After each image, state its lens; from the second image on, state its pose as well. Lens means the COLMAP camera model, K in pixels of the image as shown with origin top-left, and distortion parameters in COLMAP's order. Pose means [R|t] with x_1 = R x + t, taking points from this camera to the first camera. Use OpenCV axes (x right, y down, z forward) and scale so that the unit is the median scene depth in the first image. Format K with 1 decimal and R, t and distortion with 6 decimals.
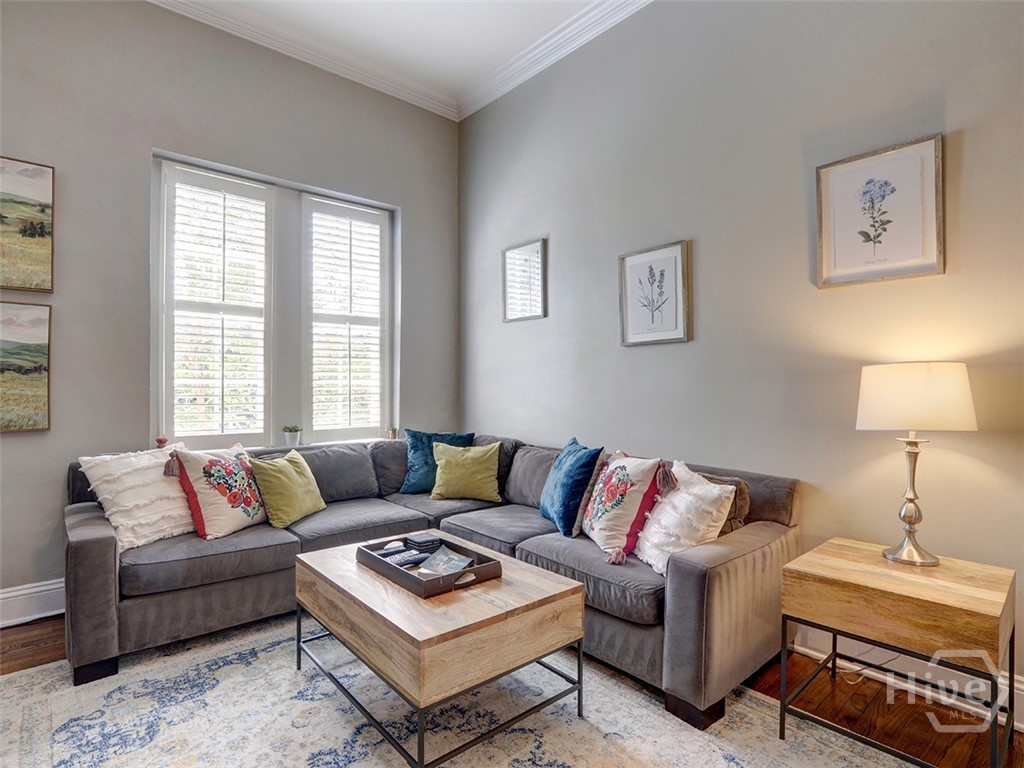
lens RADIAL K [[529.6, 0, 512.0], [0, 529.6, 384.0], [0, 0, 1]] dist [-0.047538, 0.011689]
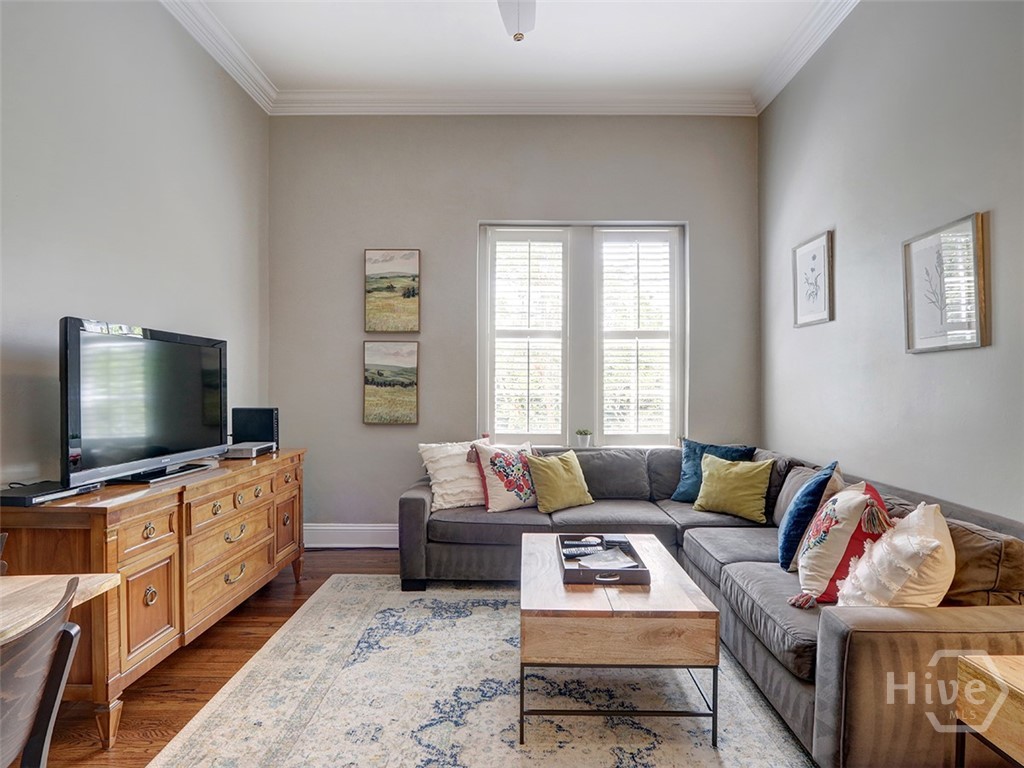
lens RADIAL K [[529.6, 0, 512.0], [0, 529.6, 384.0], [0, 0, 1]] dist [-0.047538, 0.011689]
pose [[0.753957, 0.001286, -0.656922, 0.325301], [-0.003266, 0.999993, -0.001791, -0.026440], [0.656915, 0.003496, 0.753956, 0.010211]]
